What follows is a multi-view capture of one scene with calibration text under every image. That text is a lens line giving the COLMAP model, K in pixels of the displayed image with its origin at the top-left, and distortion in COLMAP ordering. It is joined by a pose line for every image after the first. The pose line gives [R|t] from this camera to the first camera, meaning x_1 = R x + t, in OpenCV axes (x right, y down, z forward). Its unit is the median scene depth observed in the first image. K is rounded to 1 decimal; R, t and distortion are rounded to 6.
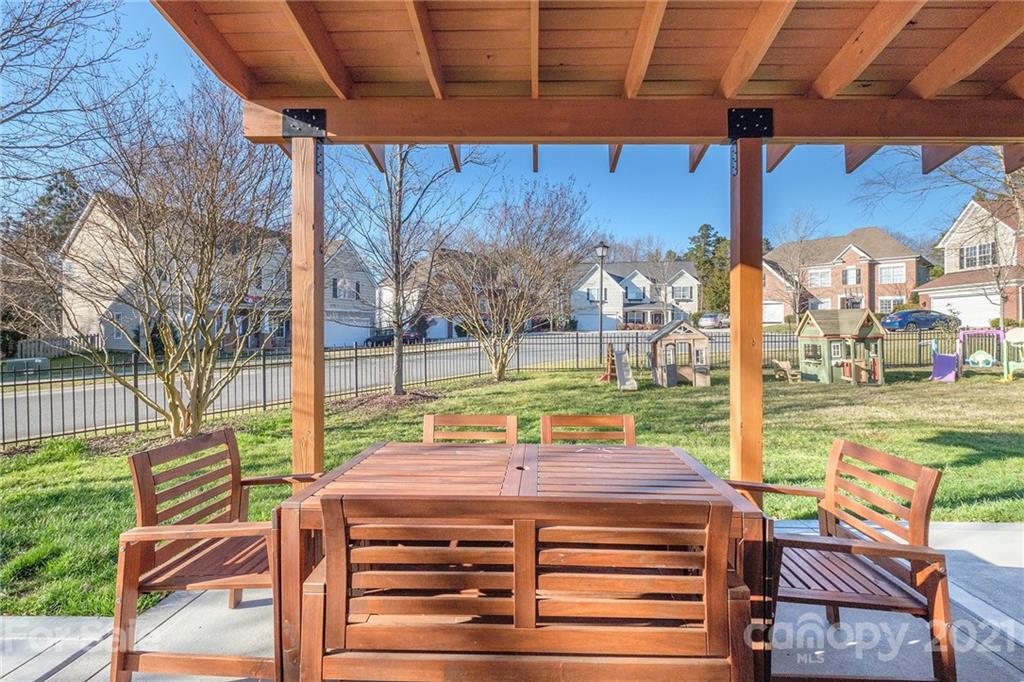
lens RADIAL K [[459.4, 0, 512.0], [0, 459.4, 341.0], [0, 0, 1]] dist [-0.002378, -0.000068]
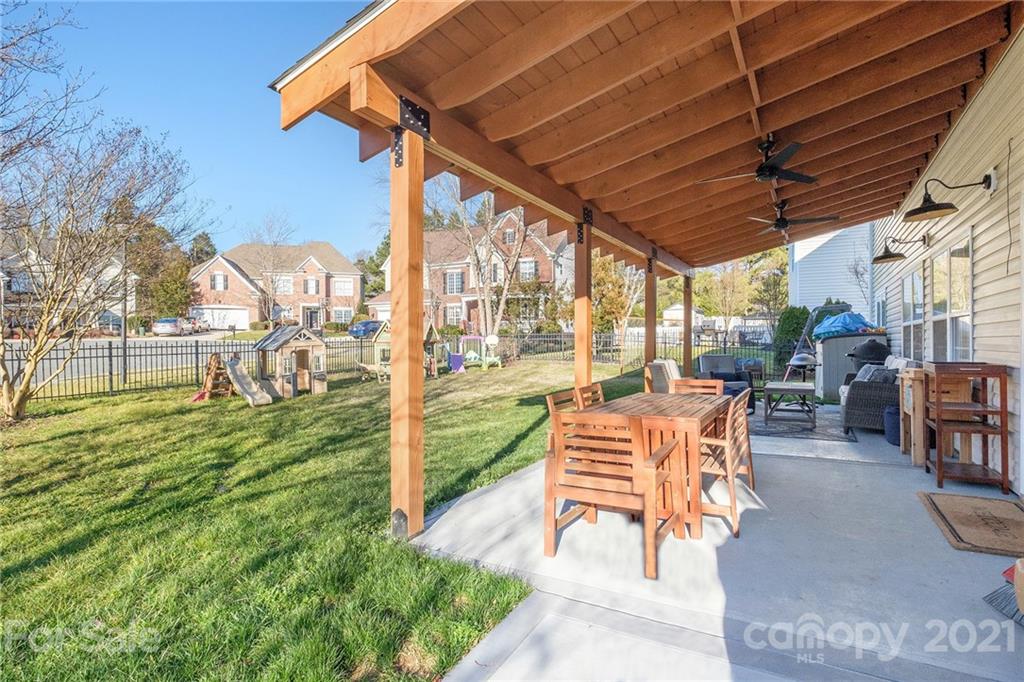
lens RADIAL K [[525.3, 0, 512.0], [0, 525.3, 341.0], [0, 0, 1]] dist [-0.000239, -0.000092]
pose [[0.478523, -0.008748, 0.878031, -0.145323], [0.024931, 0.999683, -0.003627, 0.000172], [-0.877721, 0.023626, 0.478589, 0.033242]]
